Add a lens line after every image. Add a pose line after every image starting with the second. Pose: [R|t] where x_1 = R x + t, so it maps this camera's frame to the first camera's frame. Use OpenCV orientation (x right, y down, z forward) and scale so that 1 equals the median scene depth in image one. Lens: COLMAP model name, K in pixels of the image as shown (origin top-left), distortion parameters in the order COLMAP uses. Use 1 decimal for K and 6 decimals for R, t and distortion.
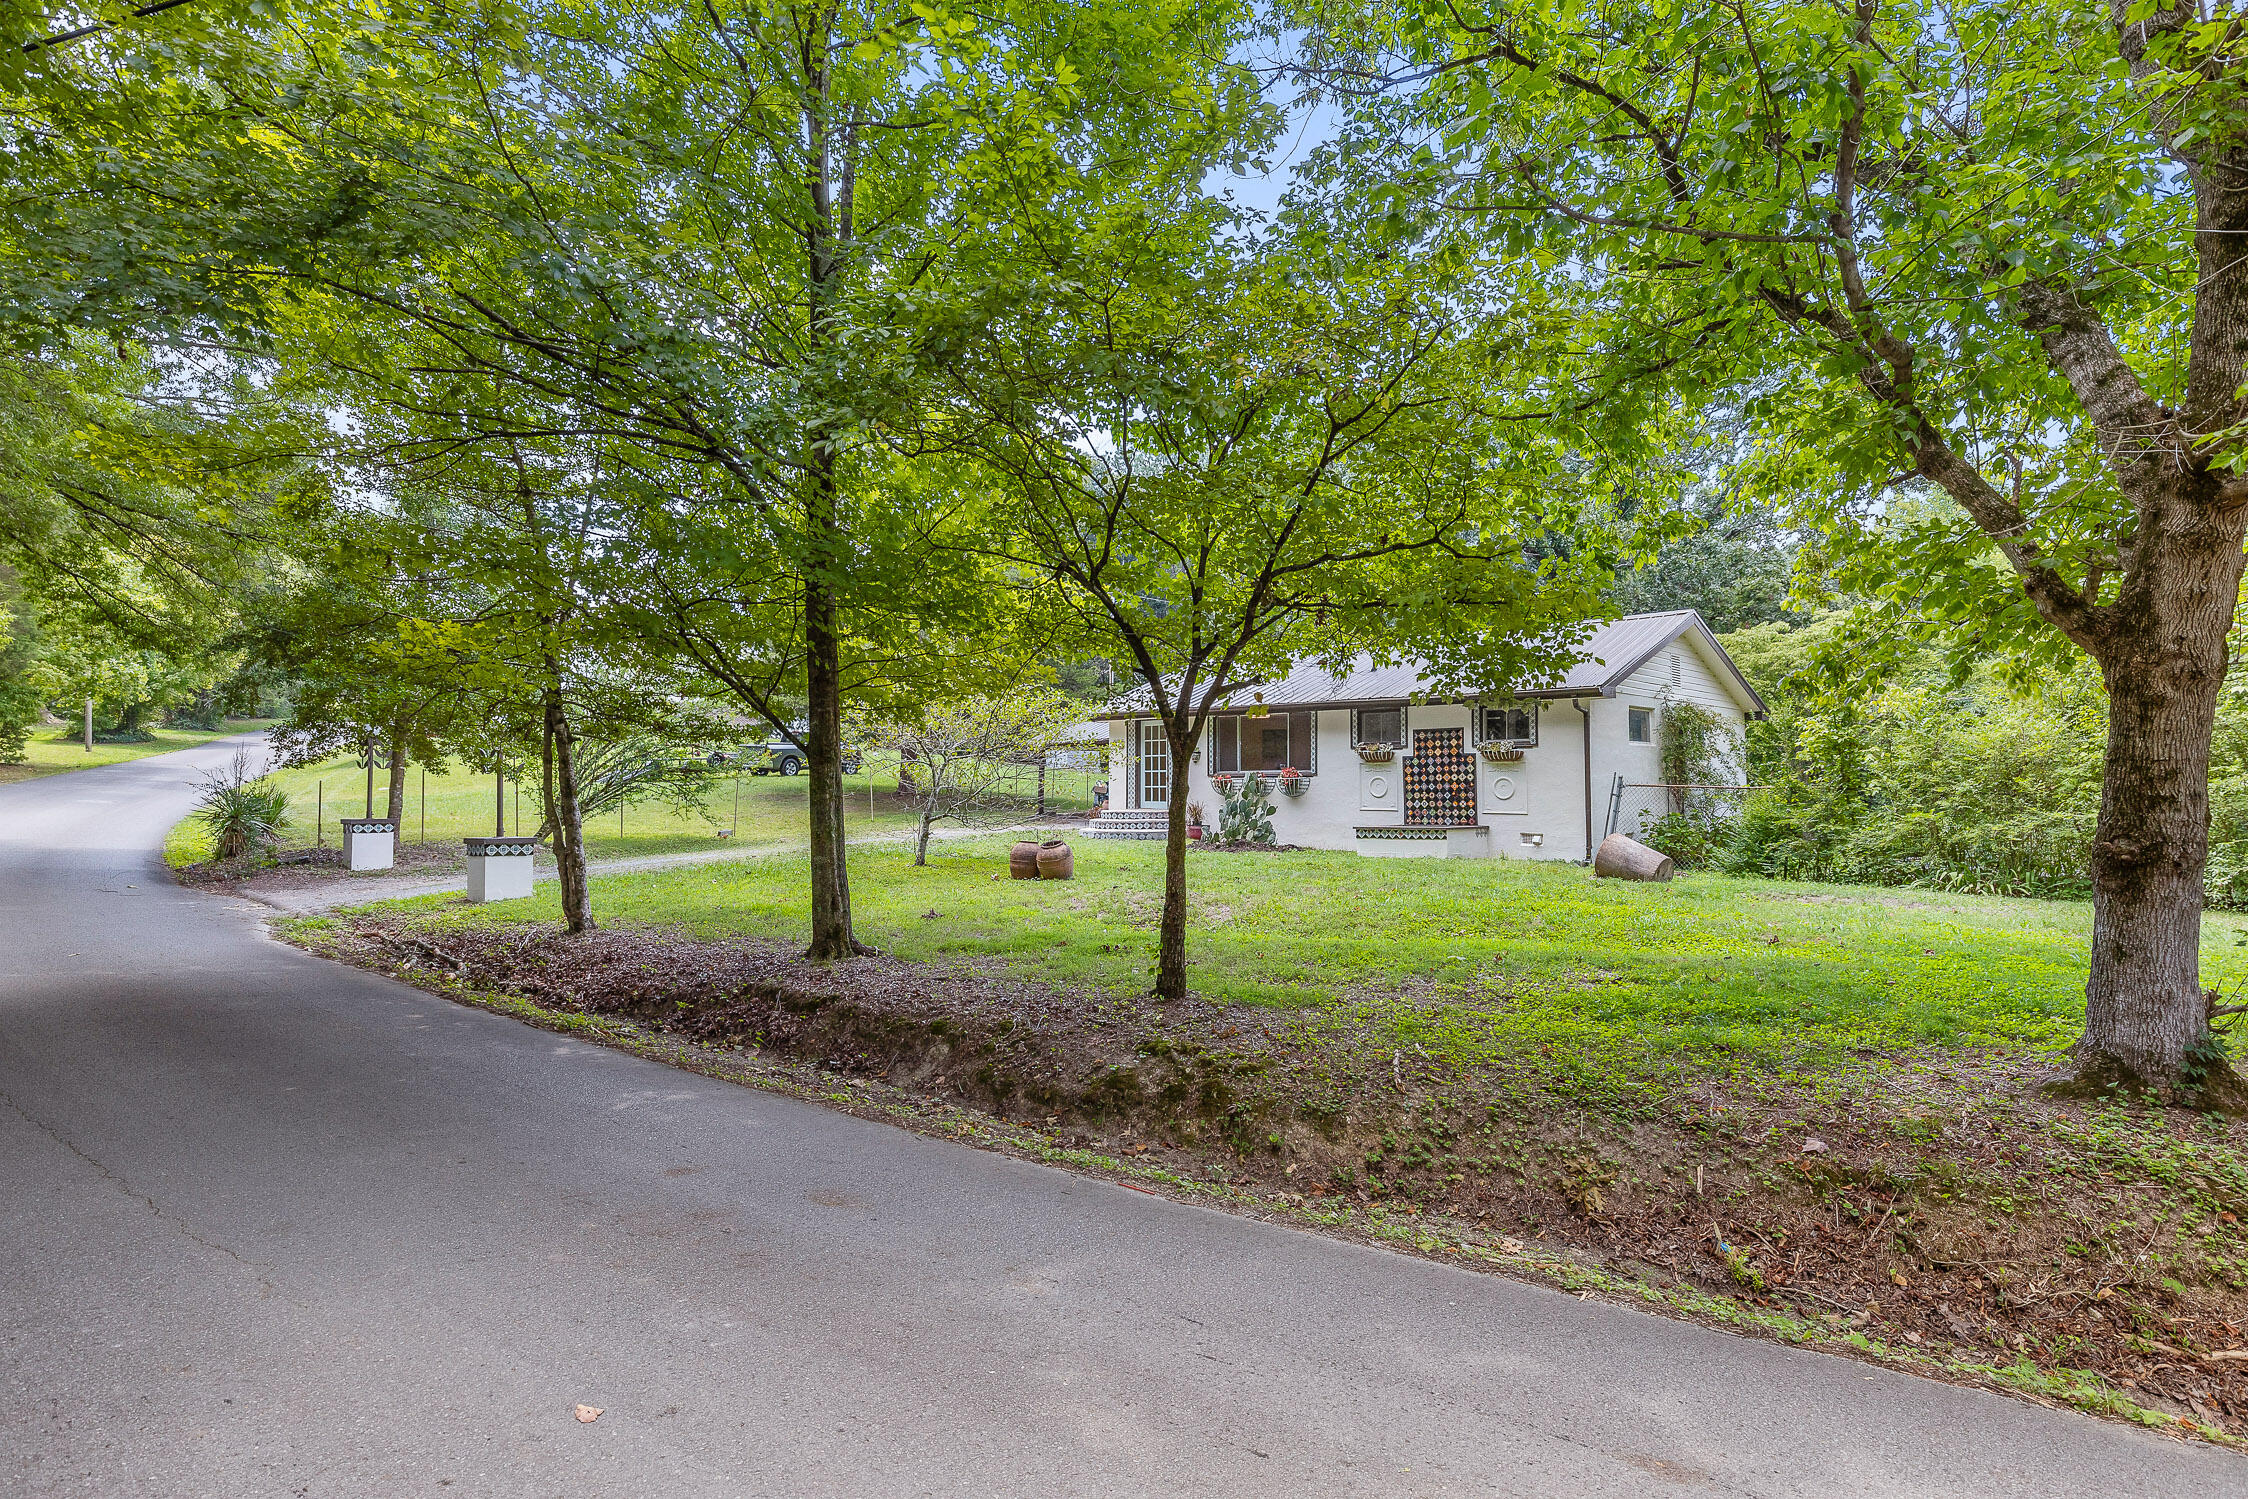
lens RADIAL K [[1158.7, 0, 1114.7], [0, 1158.7, 733.8], [0, 0, 1]] dist [0.000094, -0.003455]
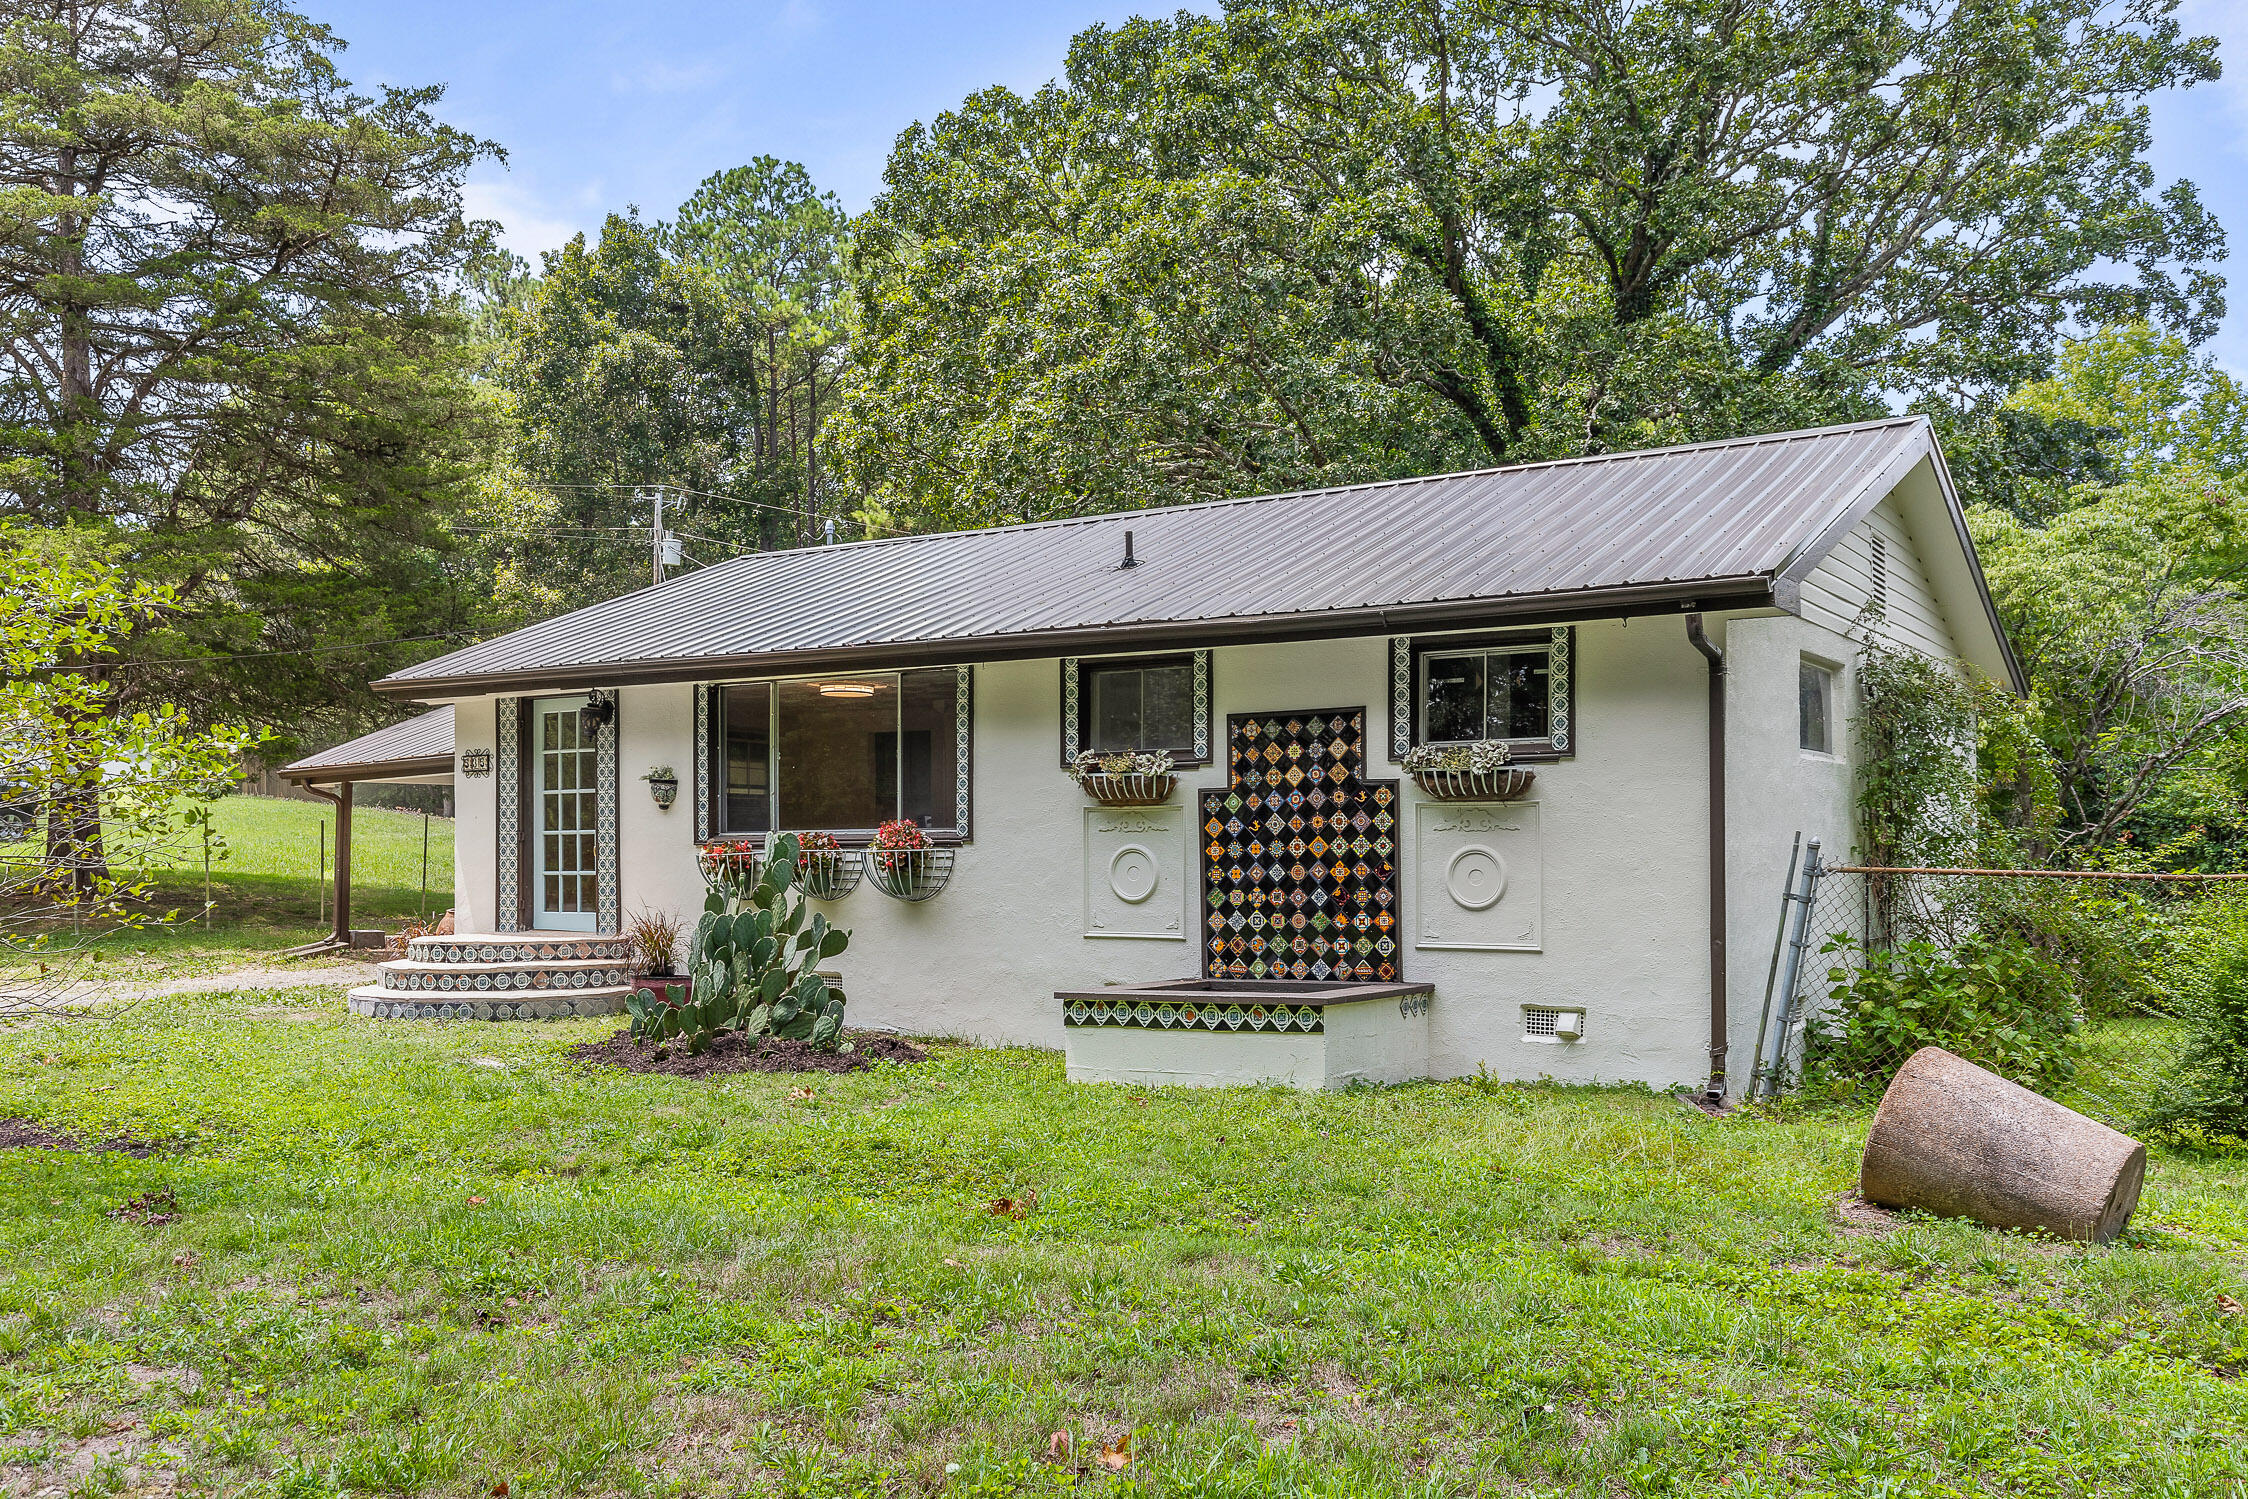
lens RADIAL K [[1841.3, 0, 1128.3], [0, 1841.3, 754.9], [0, 0, 1]] dist [-0.000574, 0.000224]
pose [[0.980354, 0.008486, 0.197063, 0.116675], [-0.006083, 0.999900, -0.012797, 0.016760], [-0.197152, 0.011347, 0.980307, 0.453096]]
